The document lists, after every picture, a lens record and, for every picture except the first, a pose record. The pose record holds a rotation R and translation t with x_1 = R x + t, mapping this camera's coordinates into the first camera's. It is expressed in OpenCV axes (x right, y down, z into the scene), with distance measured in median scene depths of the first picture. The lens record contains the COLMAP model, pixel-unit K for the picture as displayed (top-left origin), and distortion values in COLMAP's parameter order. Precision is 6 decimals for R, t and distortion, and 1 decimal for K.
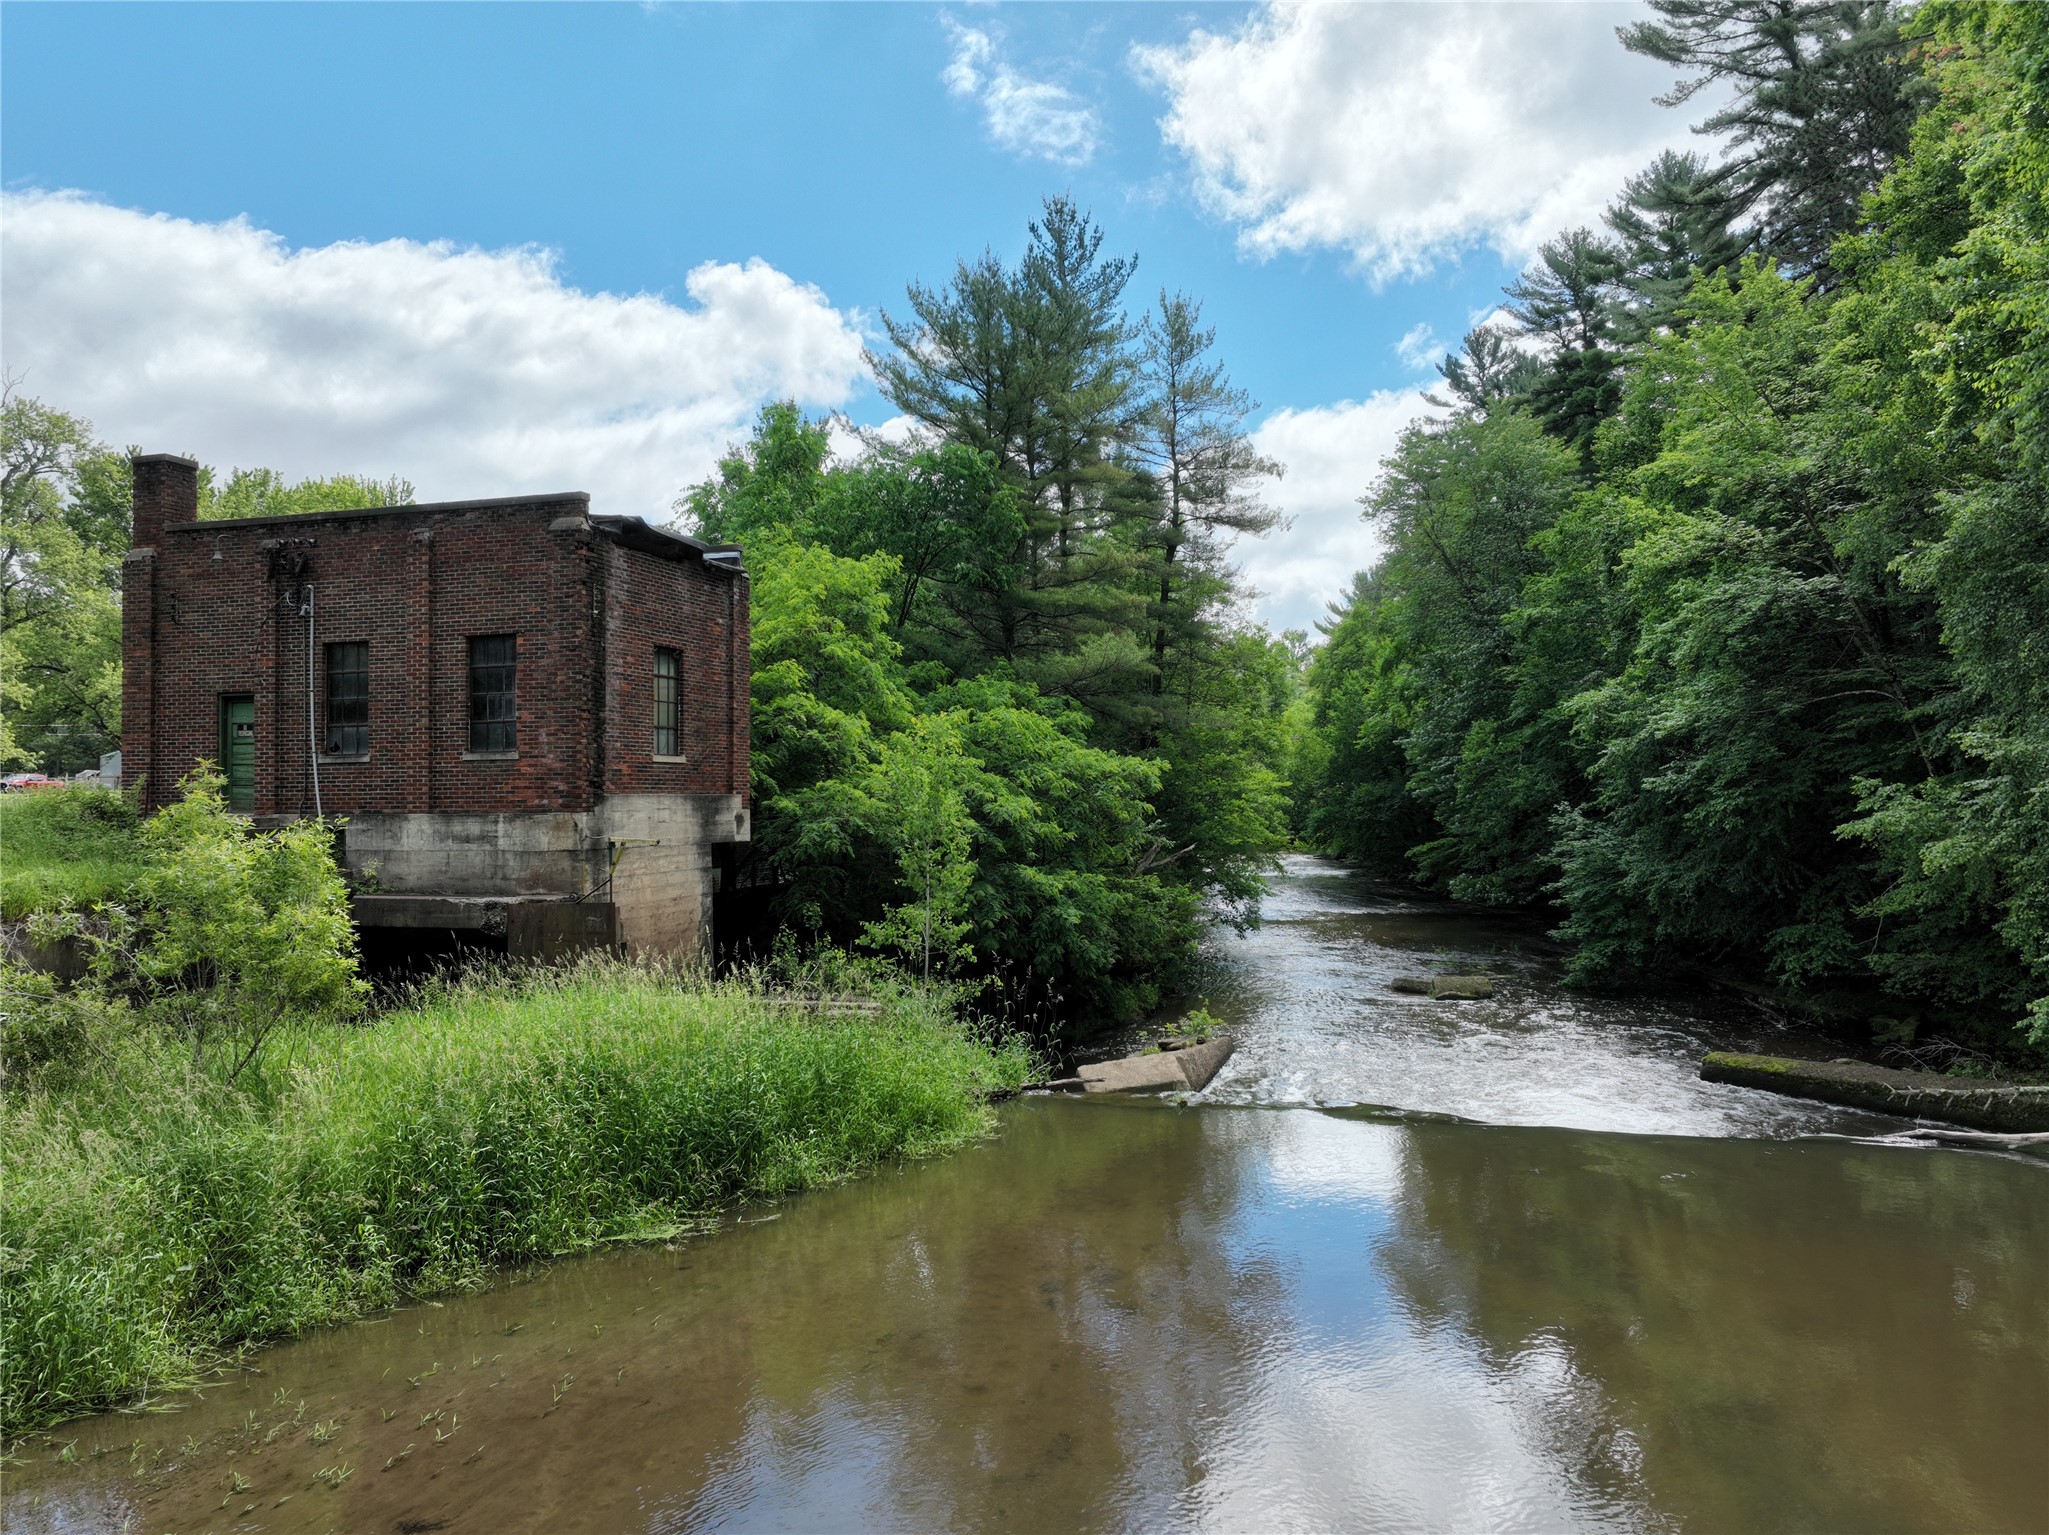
lens RADIAL K [[1431.4, 0, 1013.7], [0, 1431.4, 774.9], [0, 0, 1]] dist [0.002420, 0.015290]
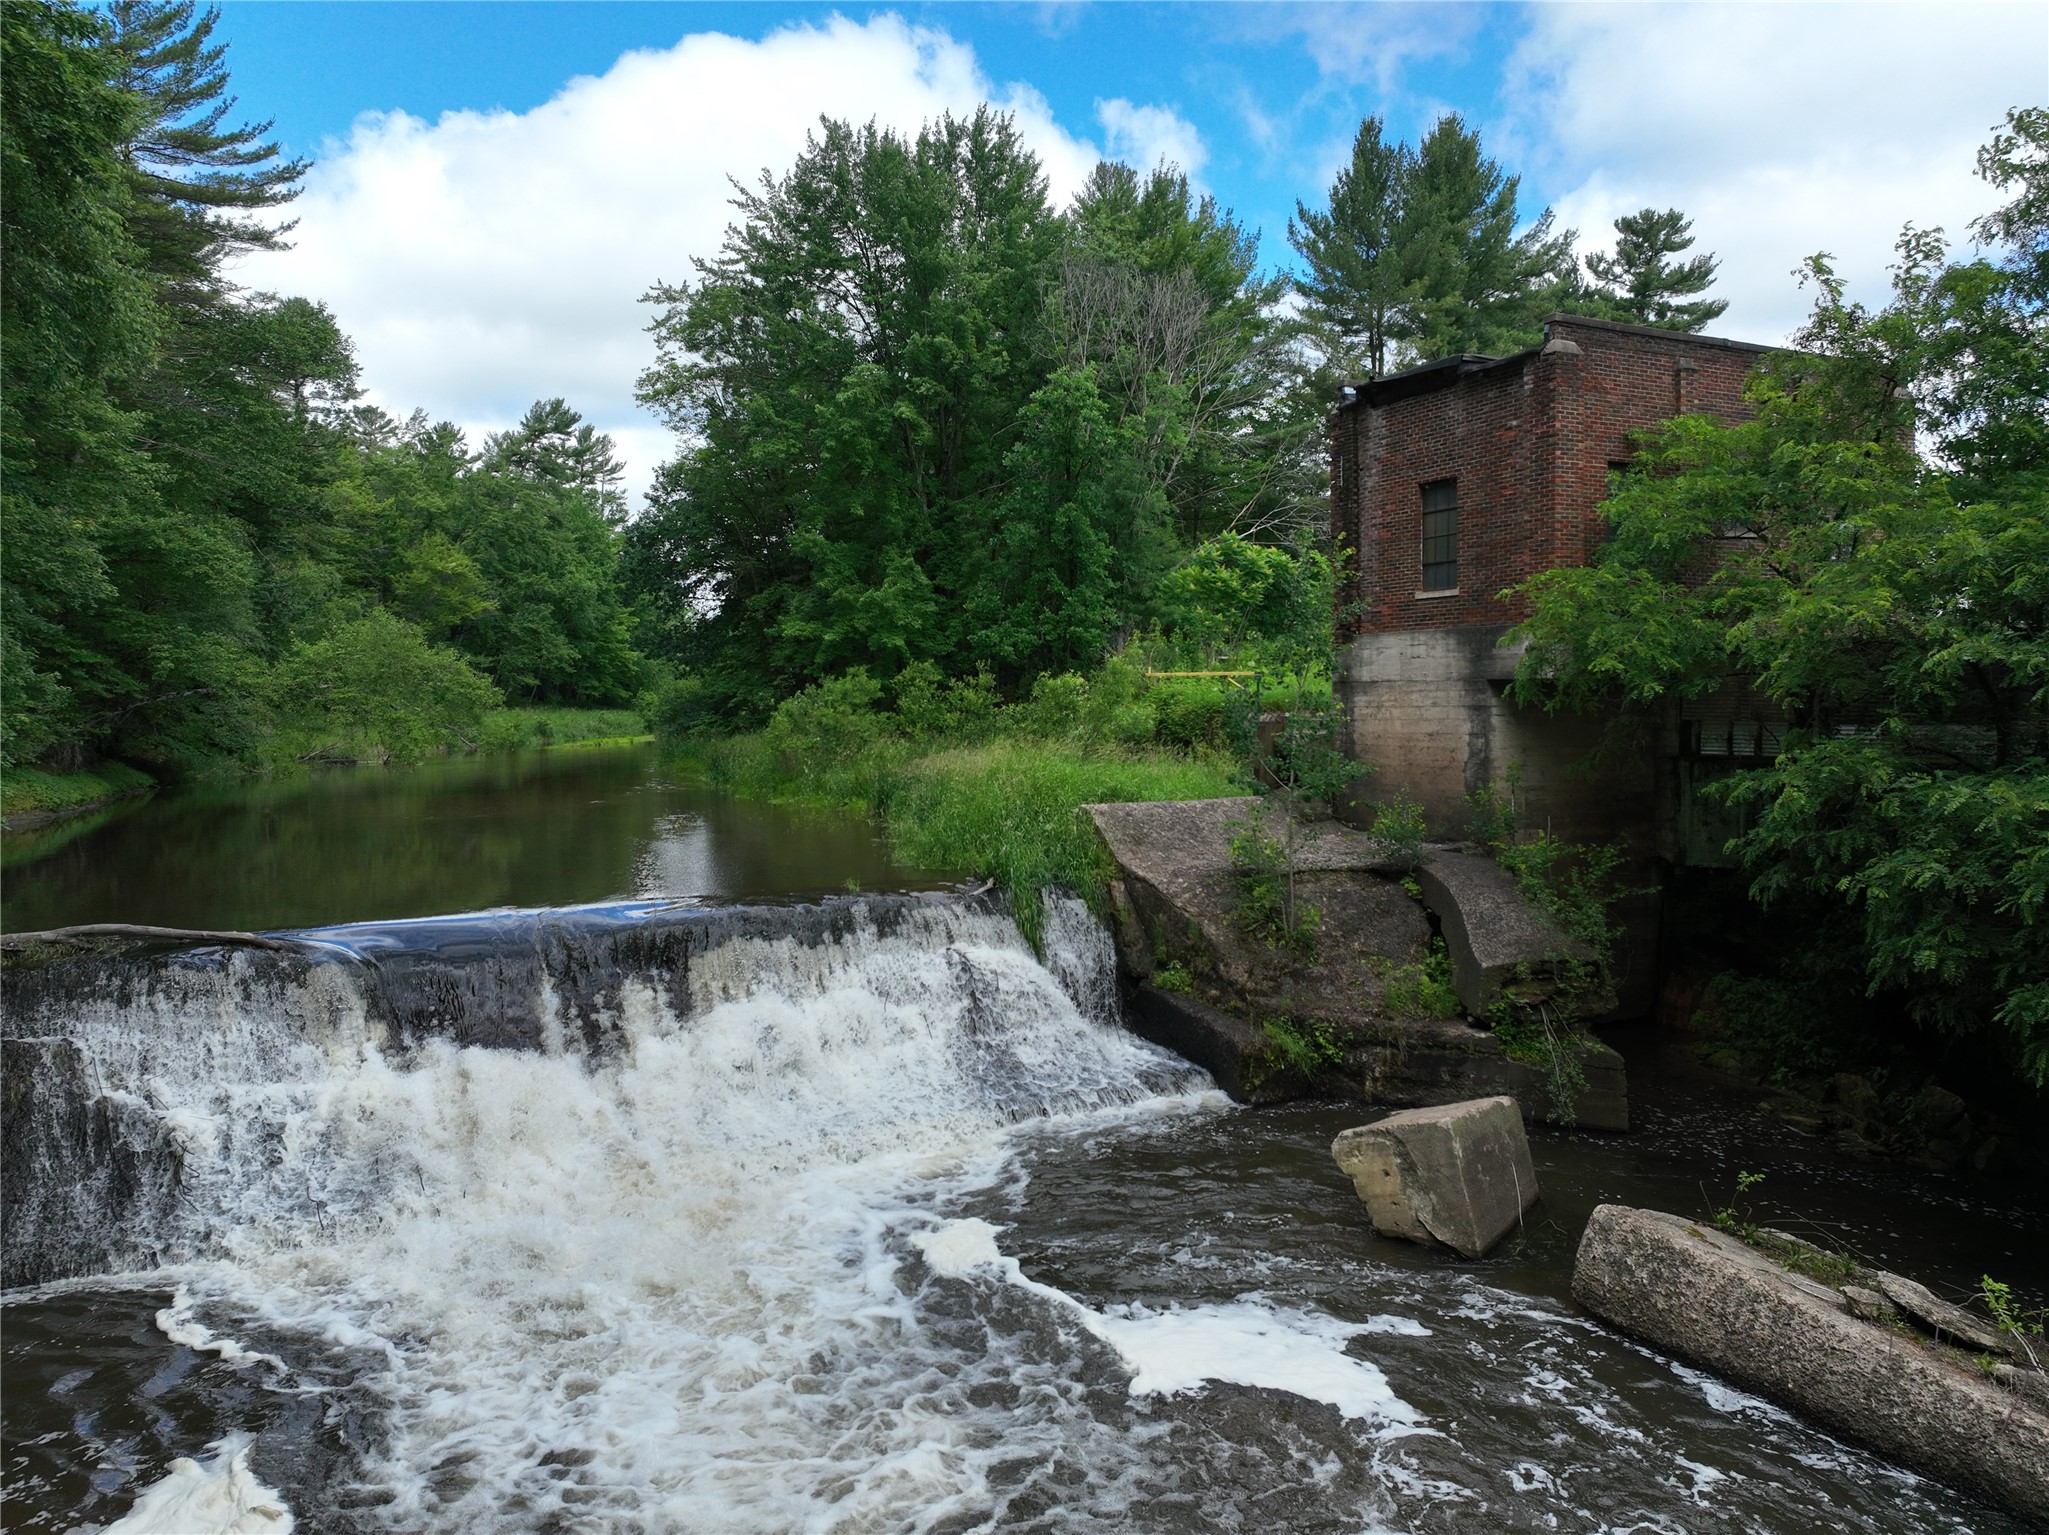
lens RADIAL K [[1431.4, 0, 1025.6], [0, 1431.4, 769.4], [0, 0, 1]] dist [0.002420, 0.015290]
pose [[-0.701555, 0.050042, -0.710856, 0.651740], [0.027321, 0.998687, 0.043341, 0.057858], [0.712091, 0.010985, -0.702001, 1.447162]]
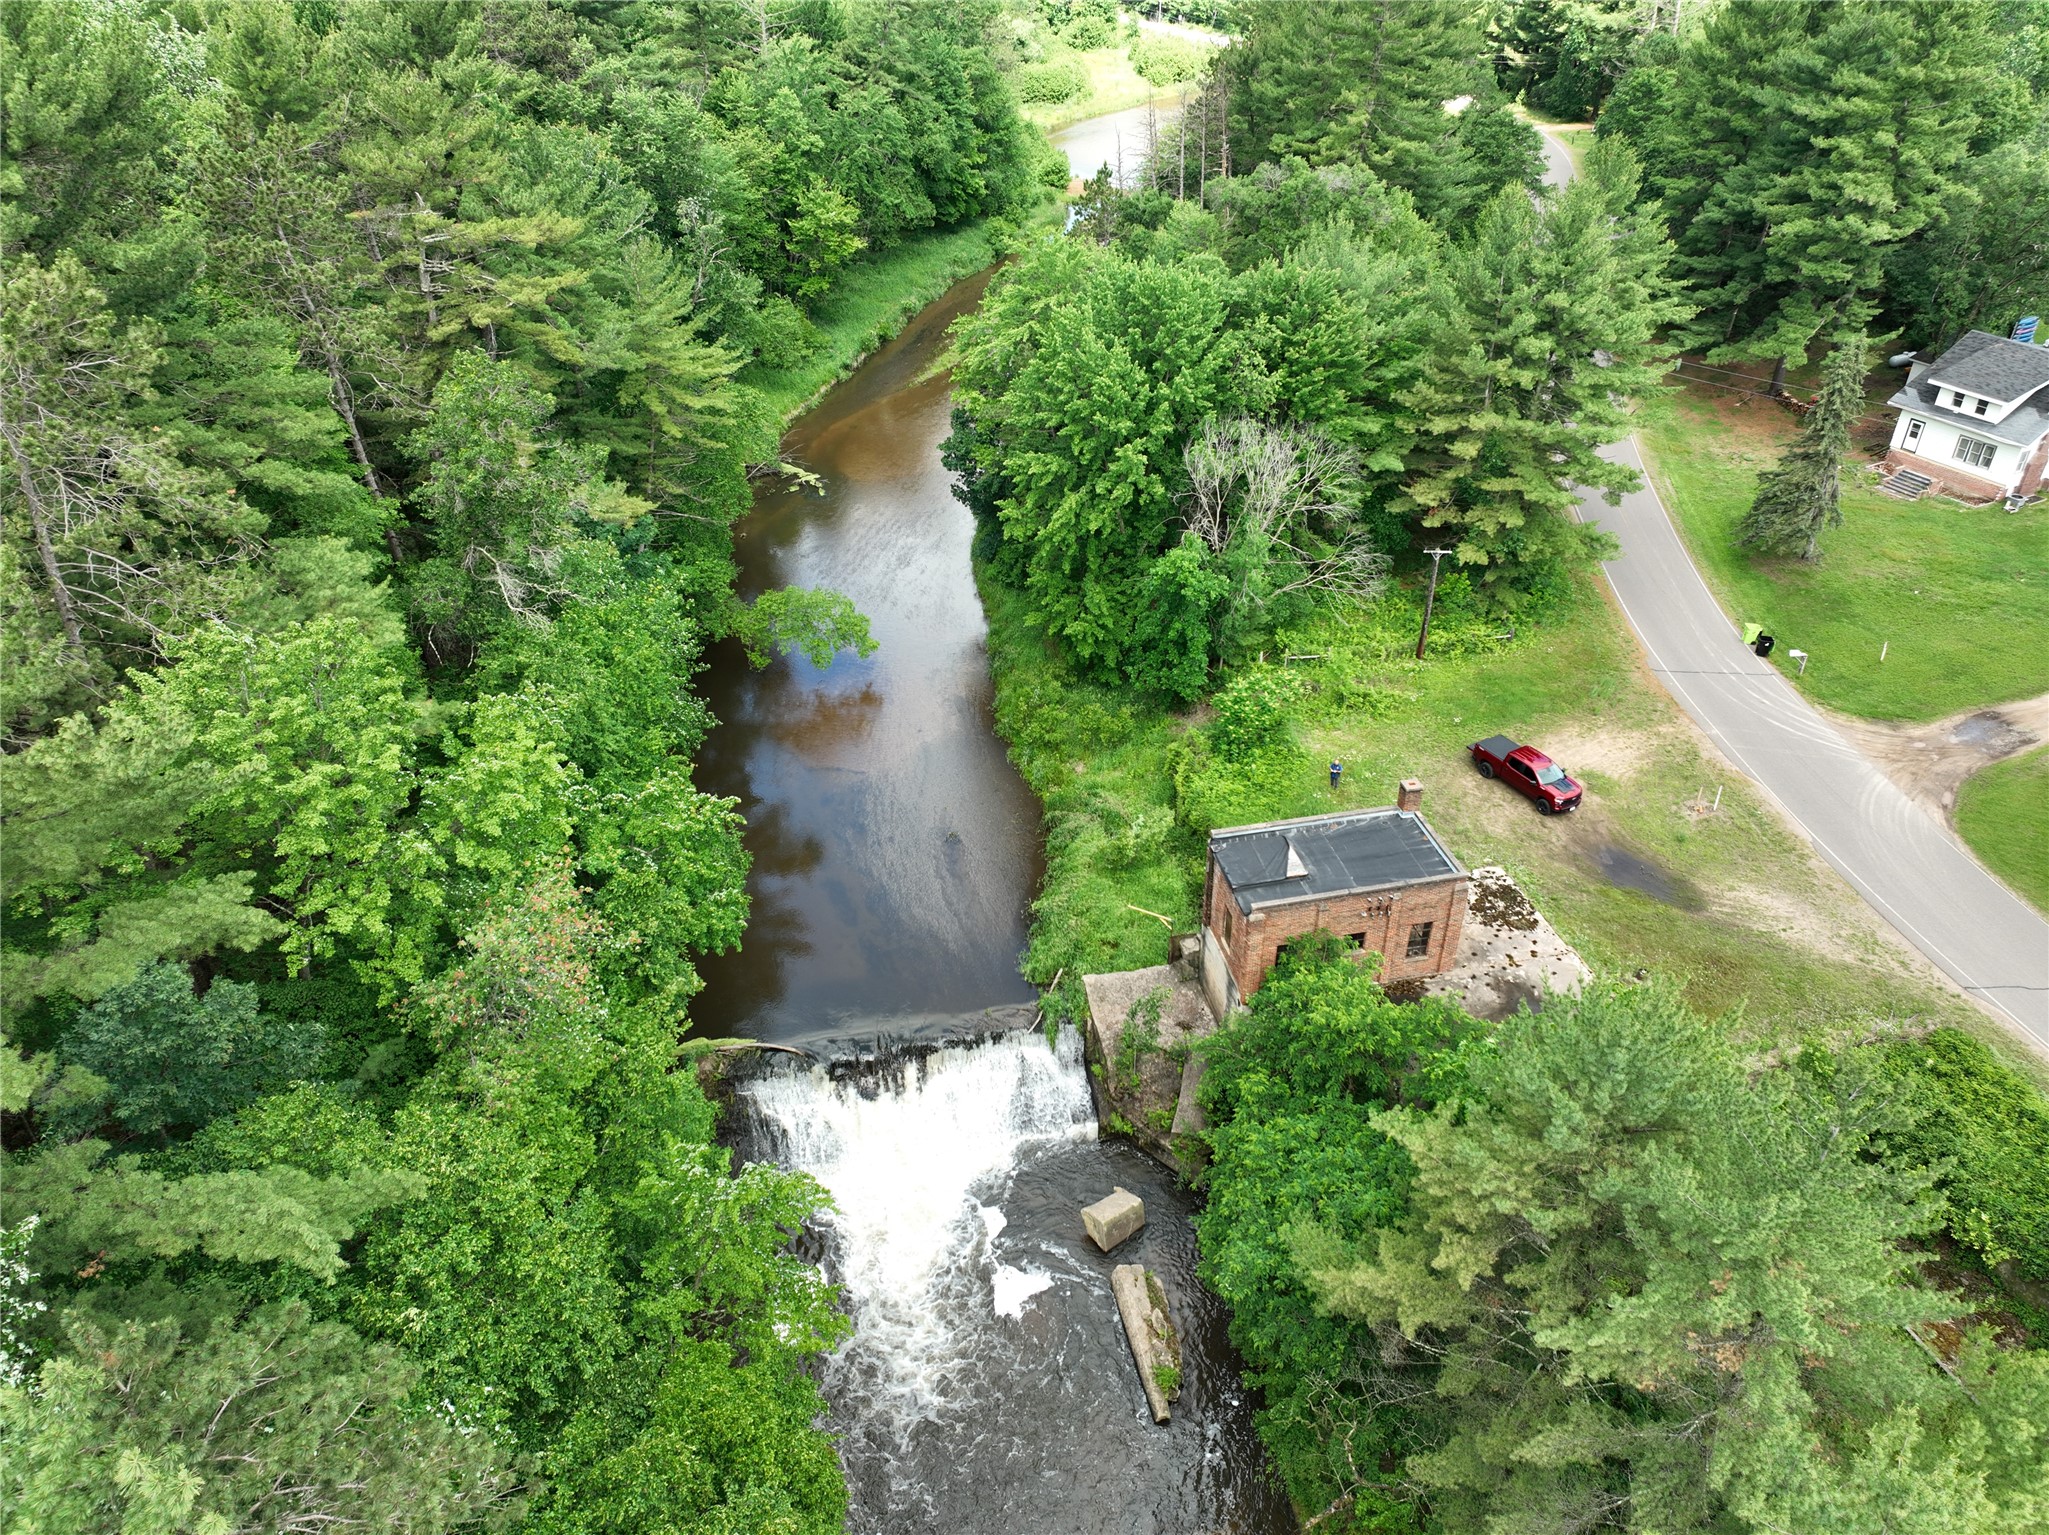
lens RADIAL K [[1431.4, 0, 1027.0], [0, 1431.4, 760.4], [0, 0, 1]] dist [0.002420, 0.015290]
pose [[-0.864488, 0.291066, -0.409807, 0.914539], [0.024678, 0.838879, 0.543758, -1.539865], [0.502048, 0.459959, -0.732383, 2.373075]]
